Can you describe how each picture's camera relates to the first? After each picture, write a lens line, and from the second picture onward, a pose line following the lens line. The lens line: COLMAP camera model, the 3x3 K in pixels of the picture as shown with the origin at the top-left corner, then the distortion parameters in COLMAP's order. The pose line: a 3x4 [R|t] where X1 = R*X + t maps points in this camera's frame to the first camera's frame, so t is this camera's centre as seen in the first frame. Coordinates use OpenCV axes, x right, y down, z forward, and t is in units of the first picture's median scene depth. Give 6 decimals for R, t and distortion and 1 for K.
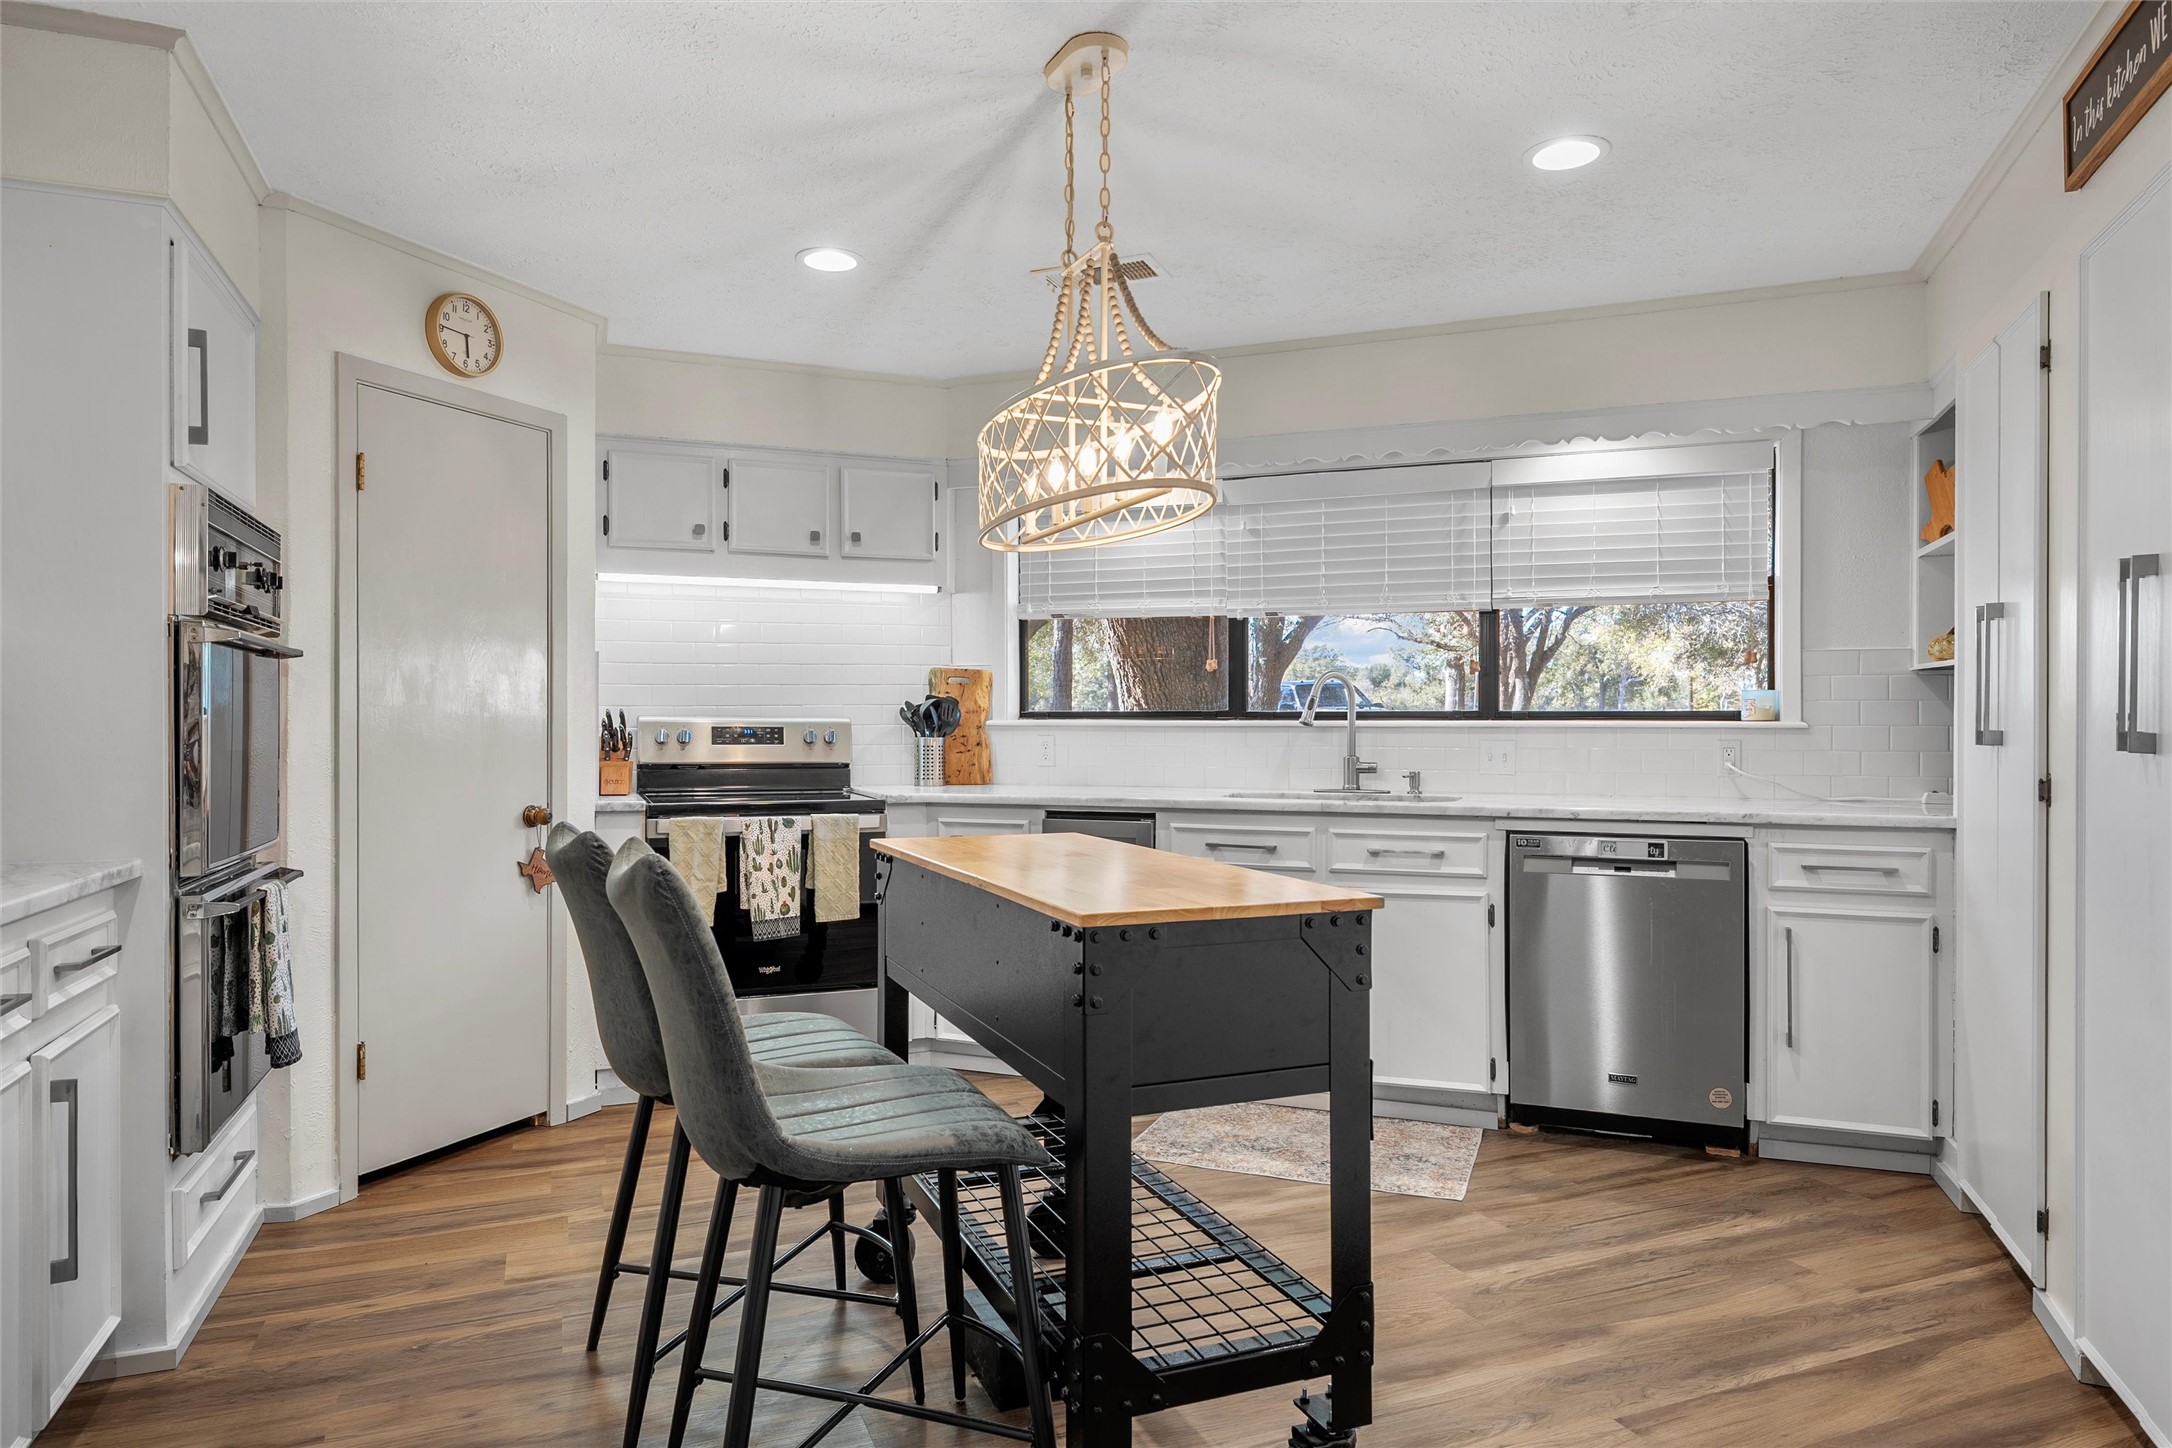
lens RADIAL K [[851.3, 0, 1086.0], [0, 851.3, 724.0], [0, 0, 1]] dist [-0.001710, -0.000147]
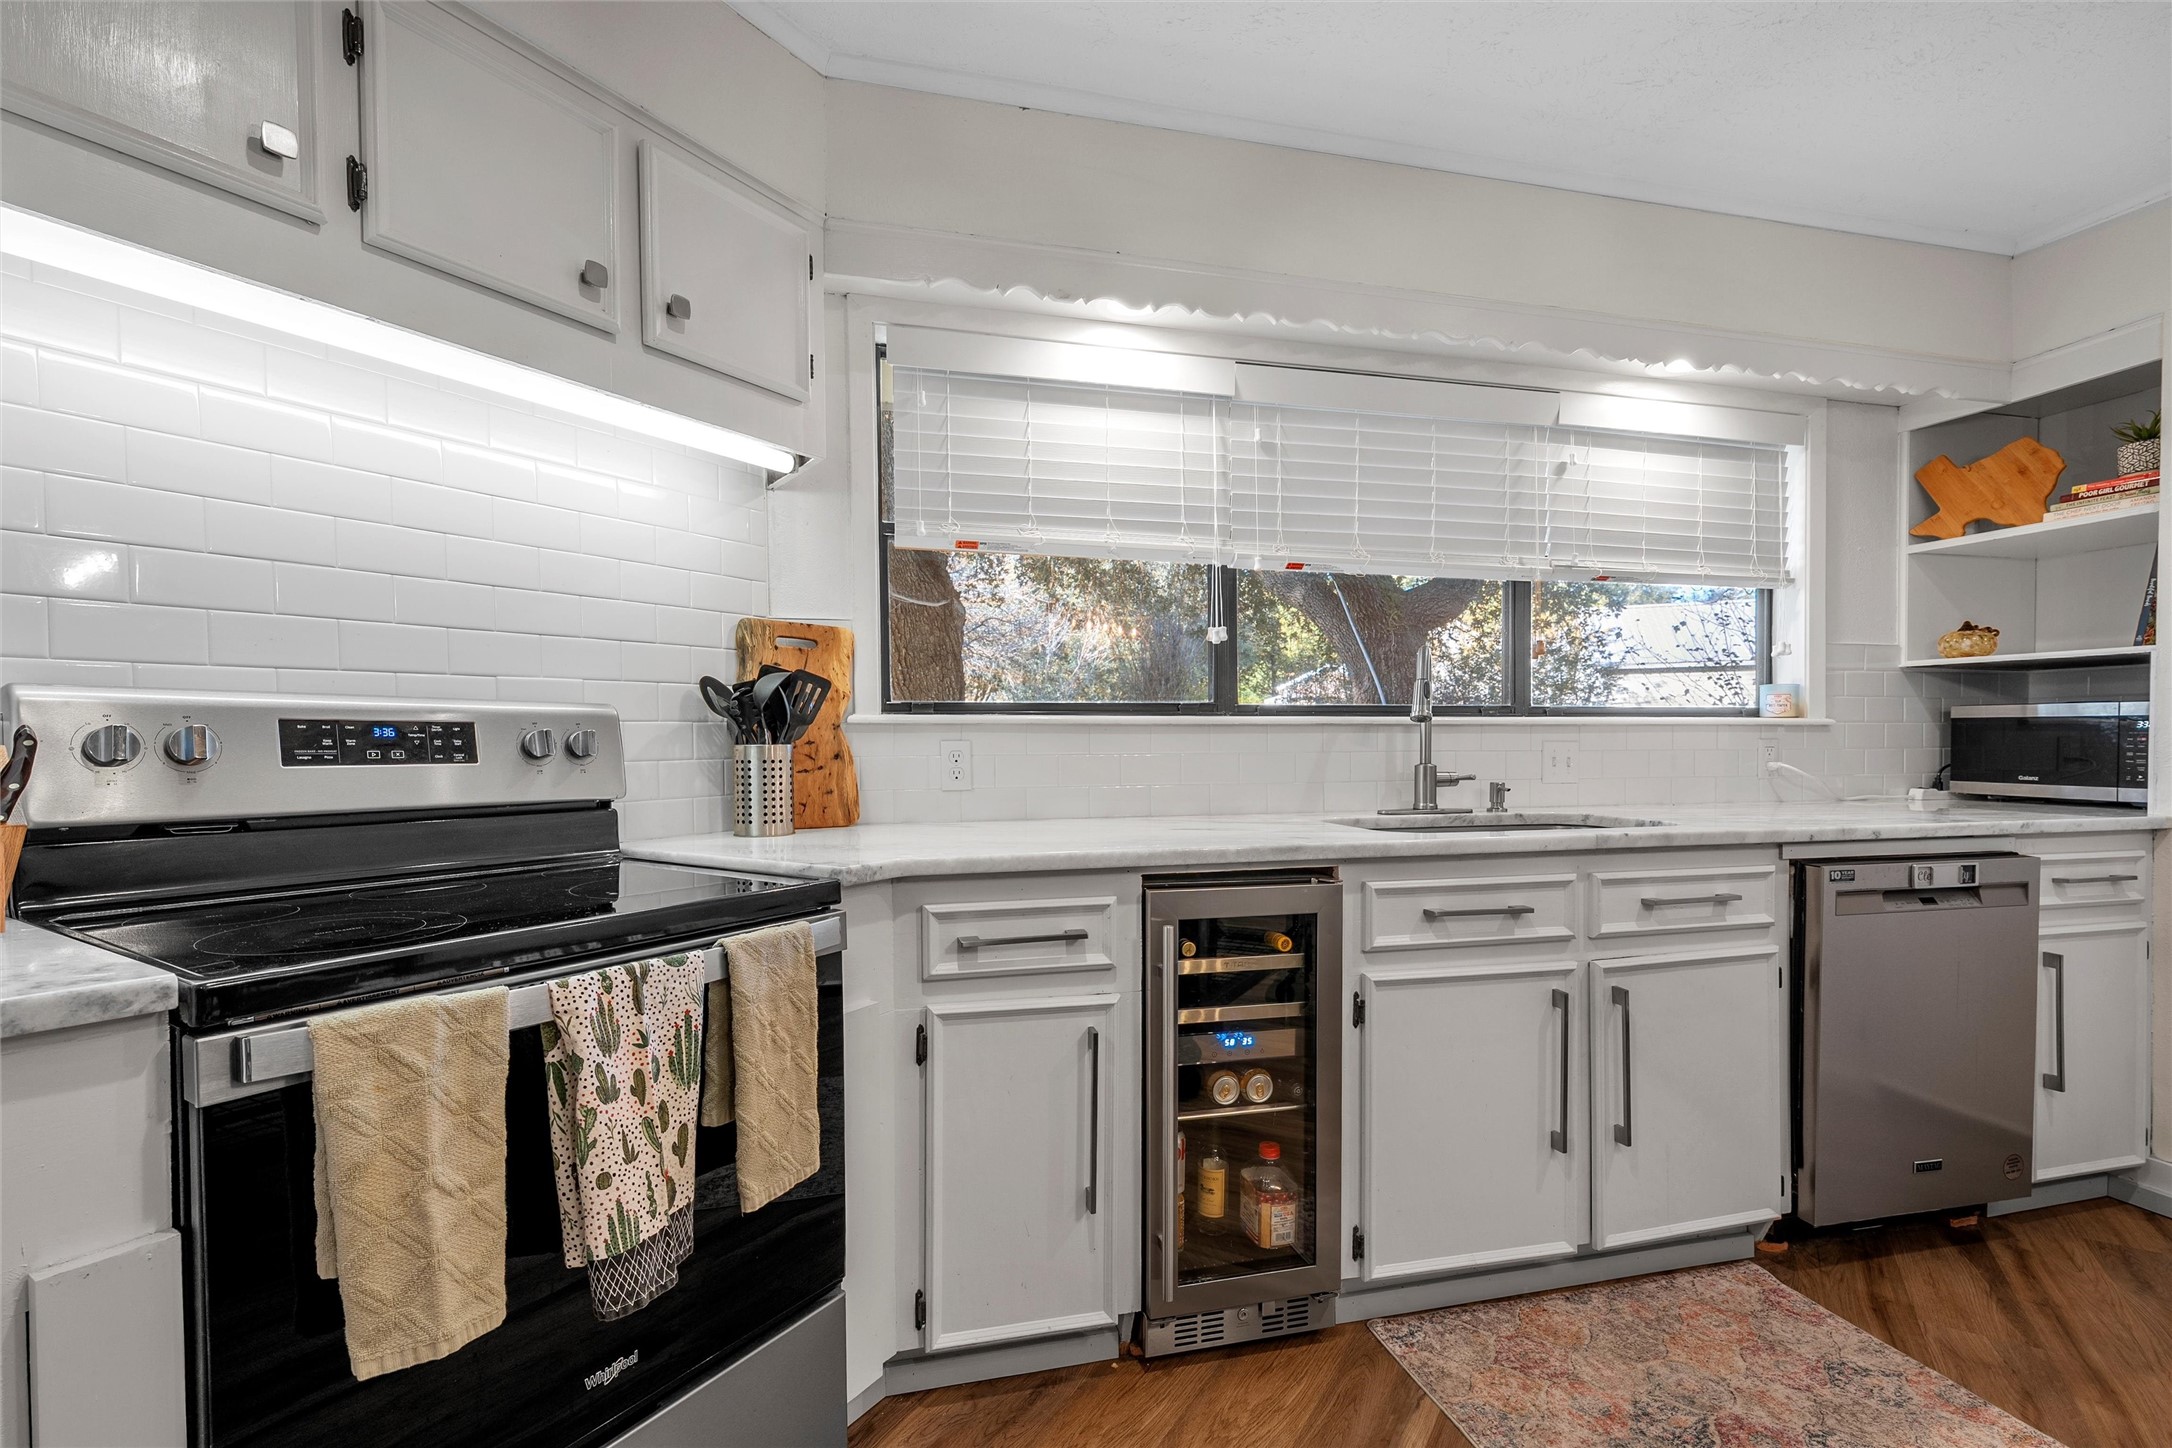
lens RADIAL K [[892.5, 0, 1085.0], [0, 892.5, 754.4], [0, 0, 1]] dist [0.017403, 0.000059]
pose [[0.872290, -0.013624, 0.488799, -0.319981], [0.001881, 0.999698, 0.024508, 0.009331], [-0.488985, -0.020458, 0.872052, 0.460439]]
